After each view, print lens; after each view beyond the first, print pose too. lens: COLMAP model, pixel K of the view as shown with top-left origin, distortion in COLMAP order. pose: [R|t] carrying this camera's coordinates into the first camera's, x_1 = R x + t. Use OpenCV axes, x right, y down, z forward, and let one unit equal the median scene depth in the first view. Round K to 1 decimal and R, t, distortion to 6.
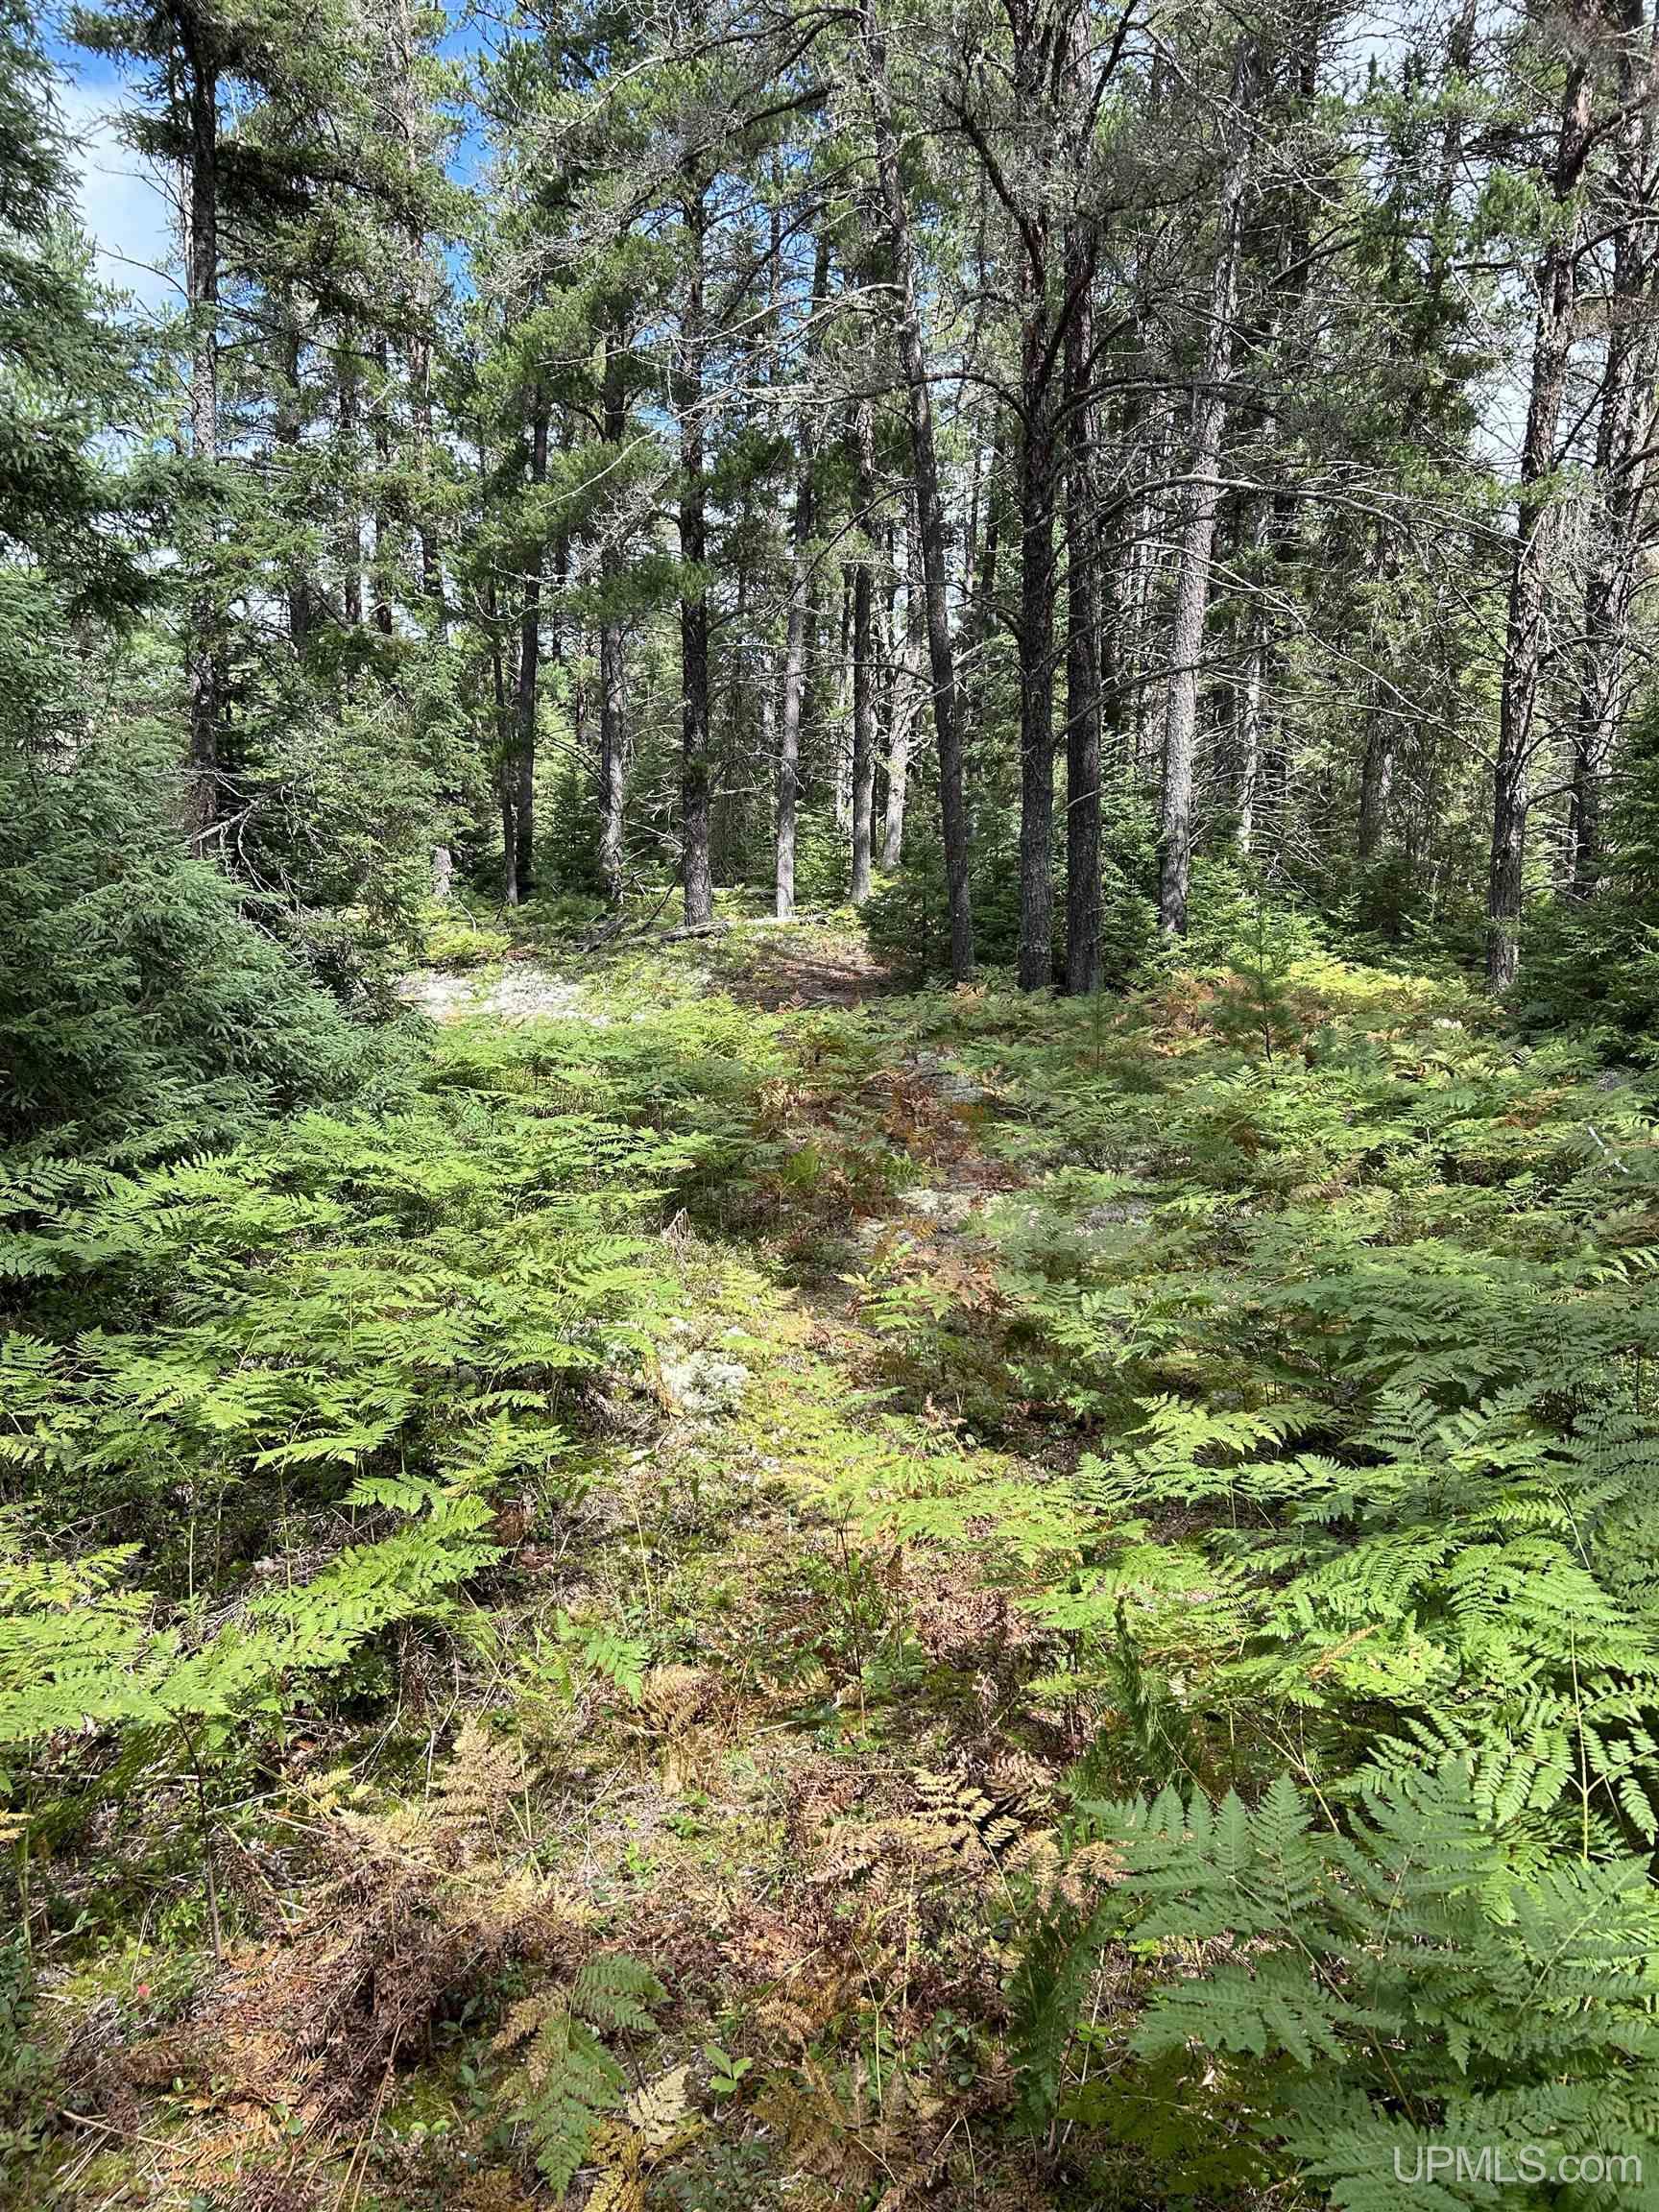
lens RADIAL K [[1399.2, 0, 829.5], [0, 1399.2, 1106.0], [0, 0, 1]] dist [0.002007, -0.000573]
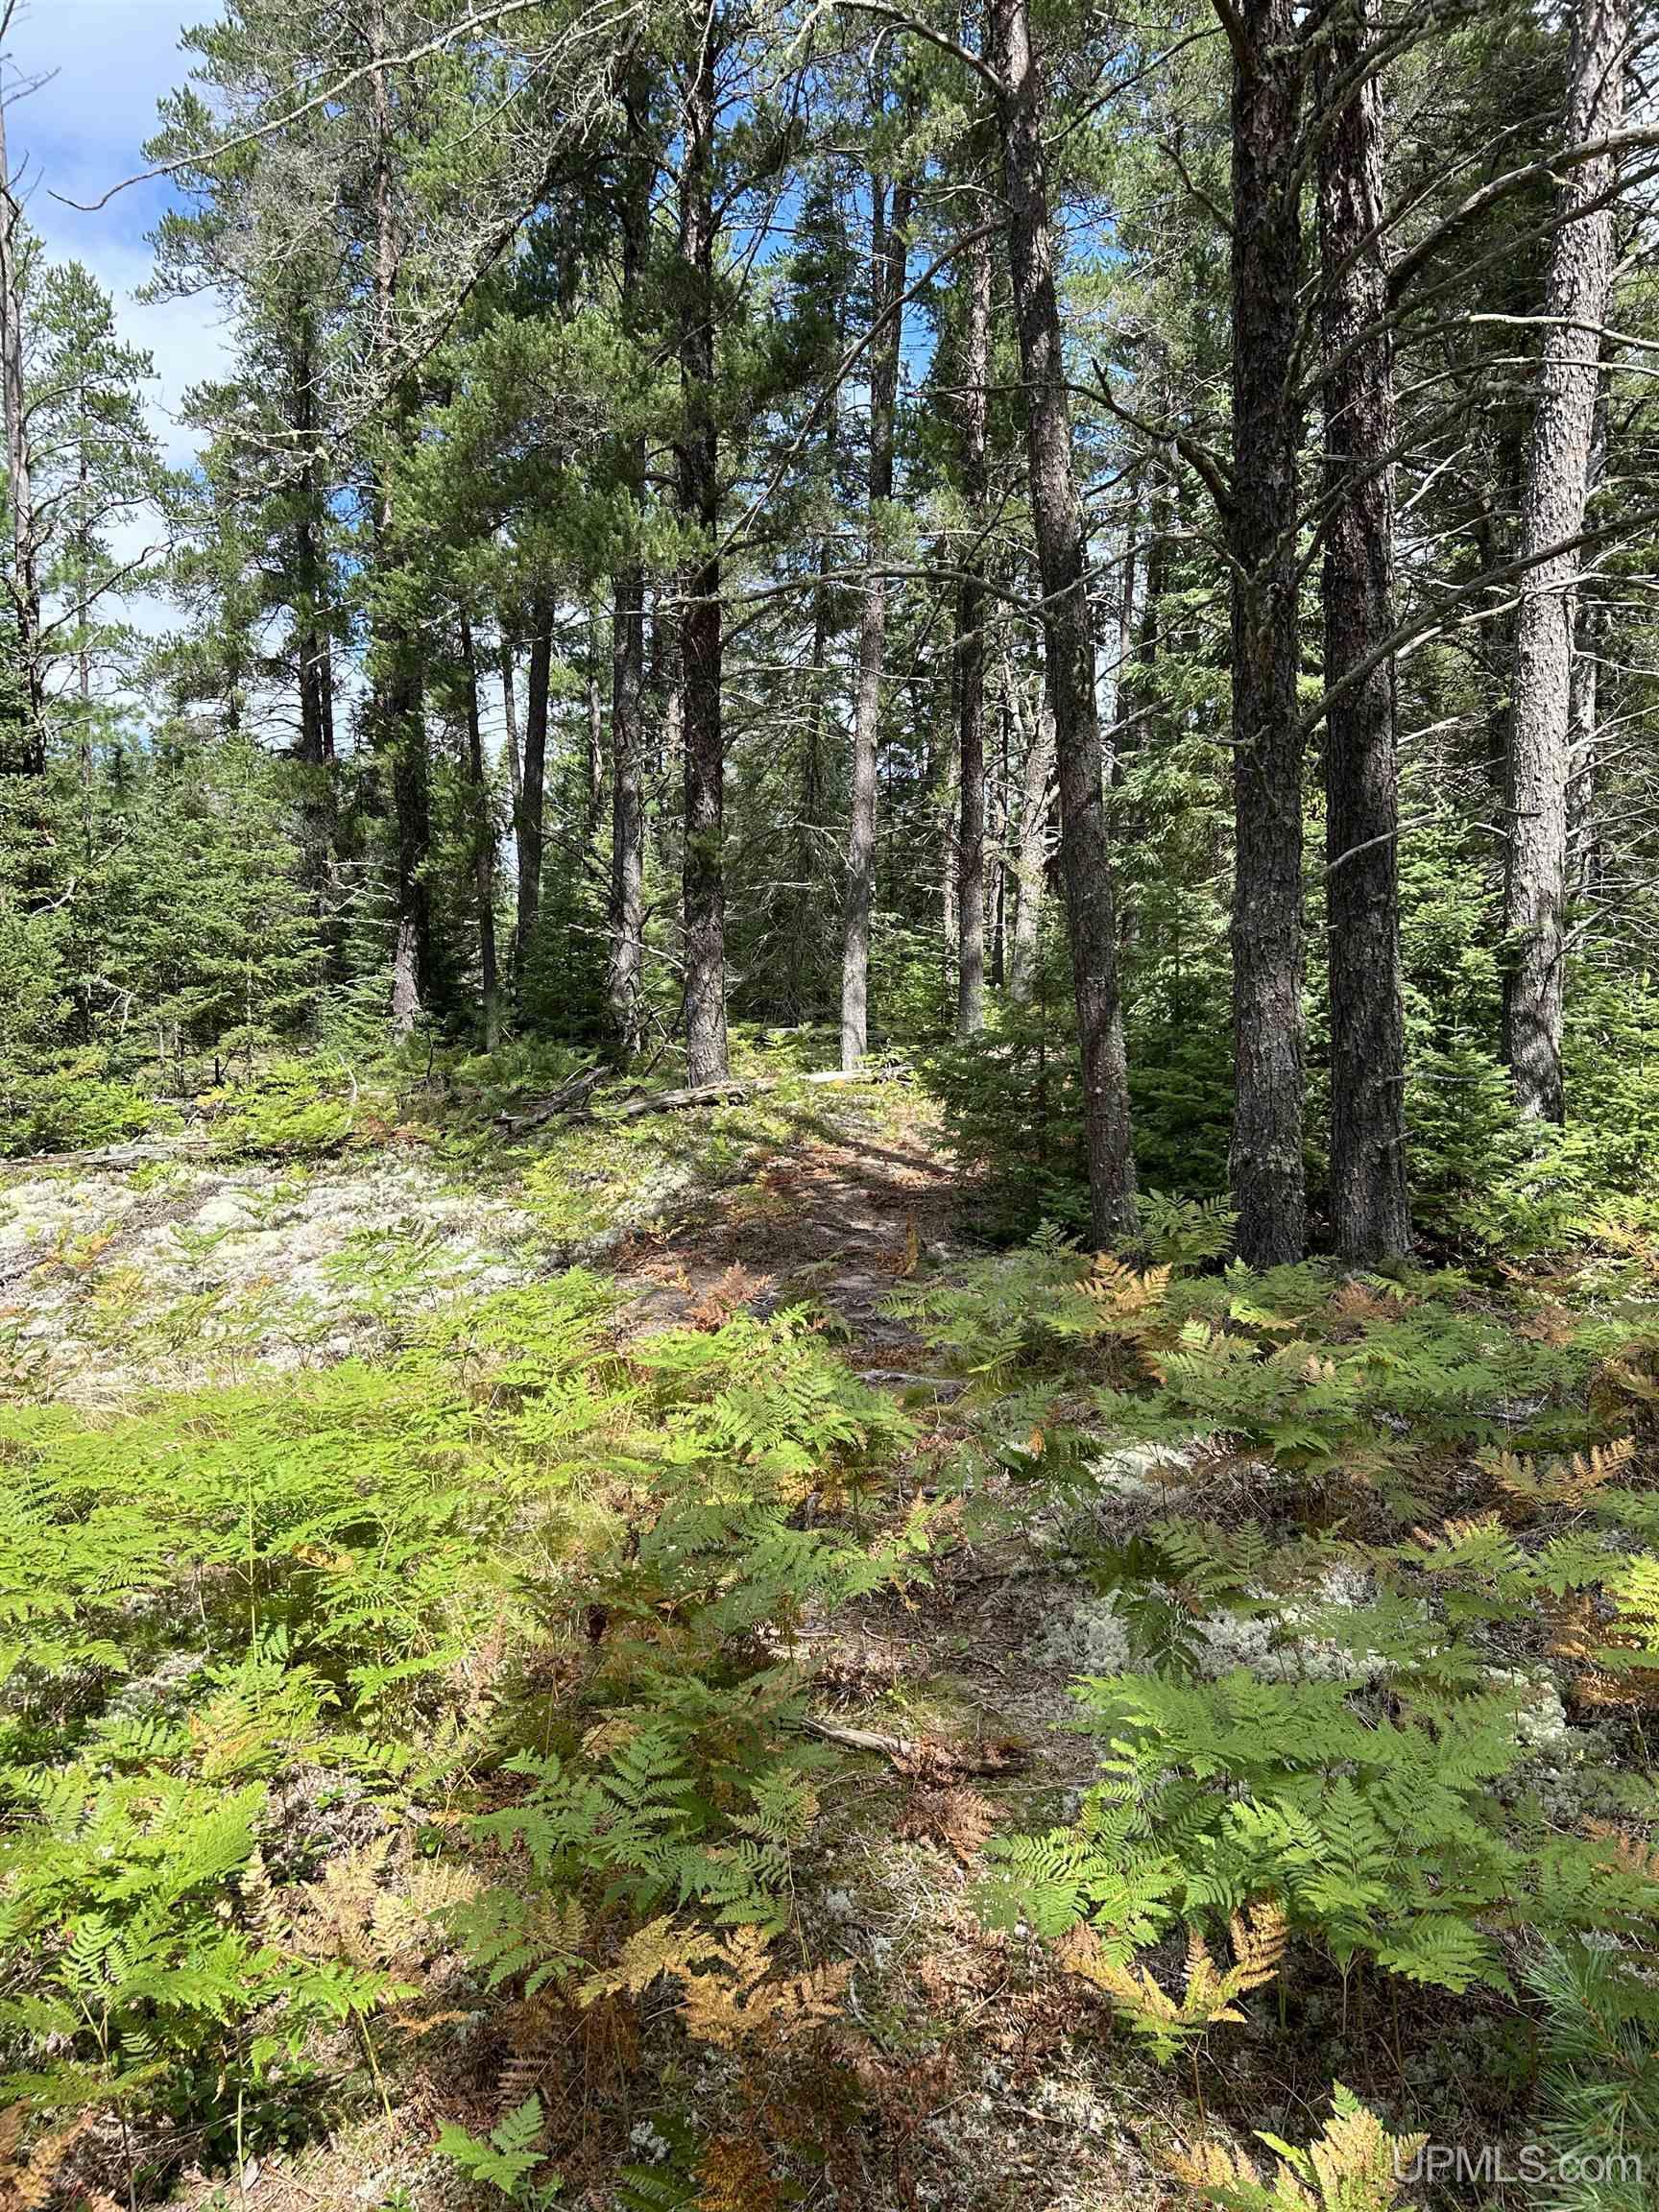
lens RADIAL K [[1399.2, 0, 829.5], [0, 1399.2, 1106.0], [0, 0, 1]] dist [0.002007, -0.000573]
pose [[0.993851, 0.003184, -0.110684, 0.037027], [-0.013738, 0.995409, -0.094725, -0.059696], [0.109874, 0.095663, 0.989331, 0.363673]]
